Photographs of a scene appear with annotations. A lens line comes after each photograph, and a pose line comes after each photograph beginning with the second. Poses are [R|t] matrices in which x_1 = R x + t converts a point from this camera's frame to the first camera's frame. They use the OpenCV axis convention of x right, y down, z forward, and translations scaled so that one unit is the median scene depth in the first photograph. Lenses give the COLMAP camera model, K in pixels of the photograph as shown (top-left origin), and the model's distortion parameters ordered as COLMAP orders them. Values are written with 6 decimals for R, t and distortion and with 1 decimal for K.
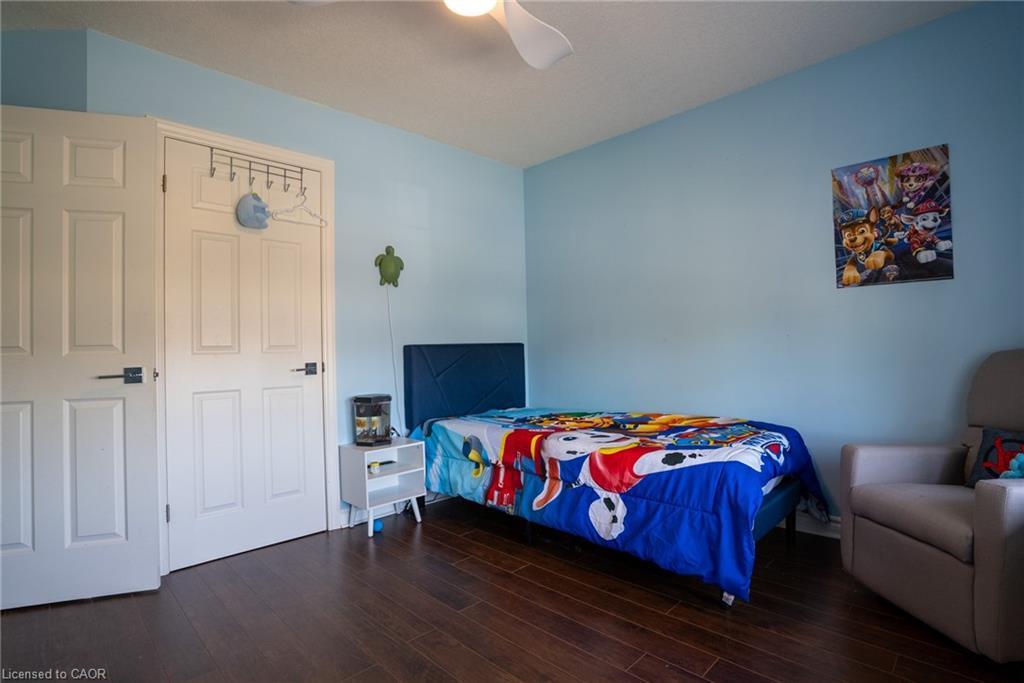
lens RADIAL K [[501.9, 0, 507.1], [0, 501.9, 338.7], [0, 0, 1]] dist [-0.089388, 0.040905]
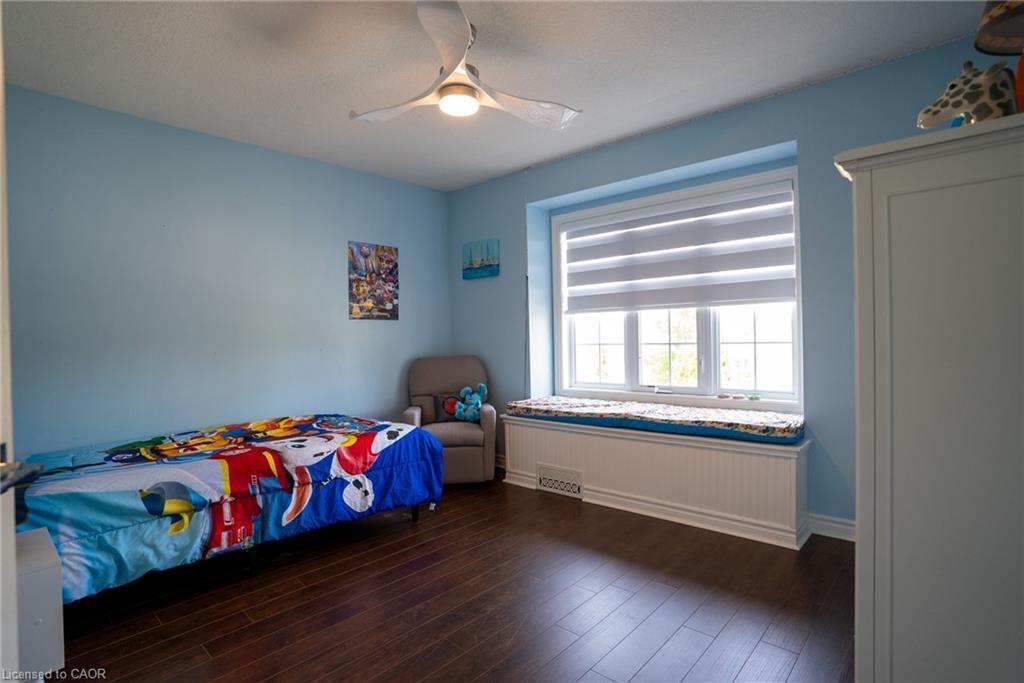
lens RADIAL K [[508.7, 0, 511.3], [0, 508.7, 339.4], [0, 0, 1]] dist [-0.073652, 0.032477]
pose [[-0.055549, 0.024959, 0.998144, -1.020259], [0.001370, 0.999688, -0.024922, -0.000317], [-0.998455, -0.000016, -0.055566, 0.635765]]
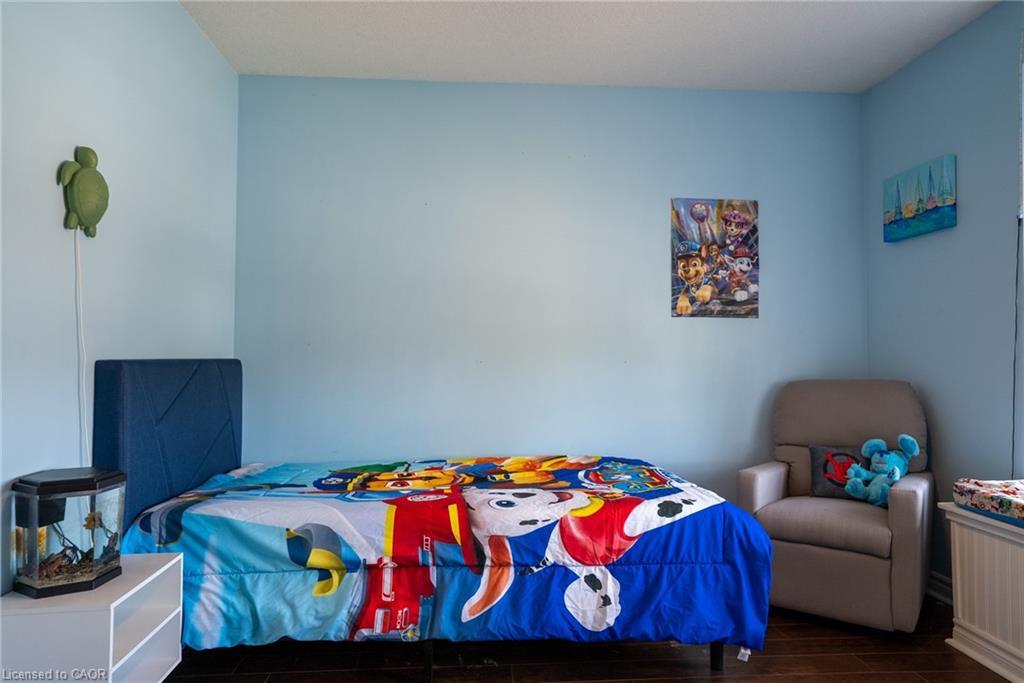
lens RADIAL K [[642.3, 0, 508.0], [0, 642.3, 340.4], [0, 0, 1]] dist [-0.040823, 0.052043]
pose [[0.649596, 0.048266, 0.758746, -0.594728], [-0.034649, 0.998825, -0.033873, 0.001376], [-0.759489, -0.004286, 0.650506, 0.433026]]
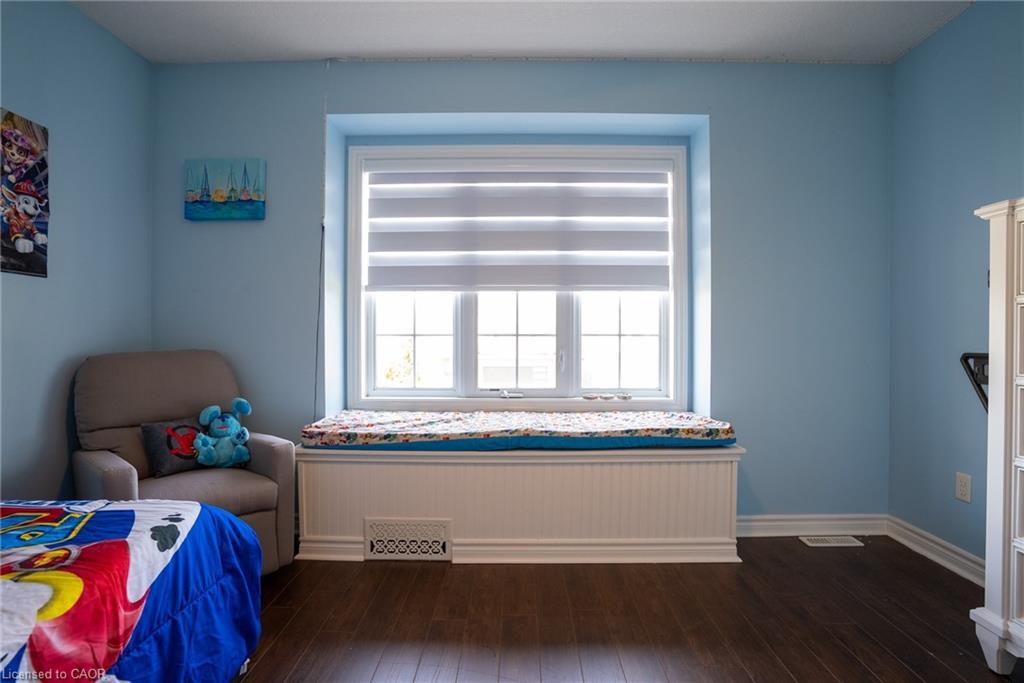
lens RADIAL K [[508.7, 0, 511.3], [0, 508.7, 339.4], [0, 0, 1]] dist [-0.073652, 0.032477]
pose [[-0.705258, 0.019472, 0.708683, -0.333907], [0.003035, 0.999696, -0.024448, 0.016923], [-0.708944, -0.015092, -0.705103, 0.976406]]
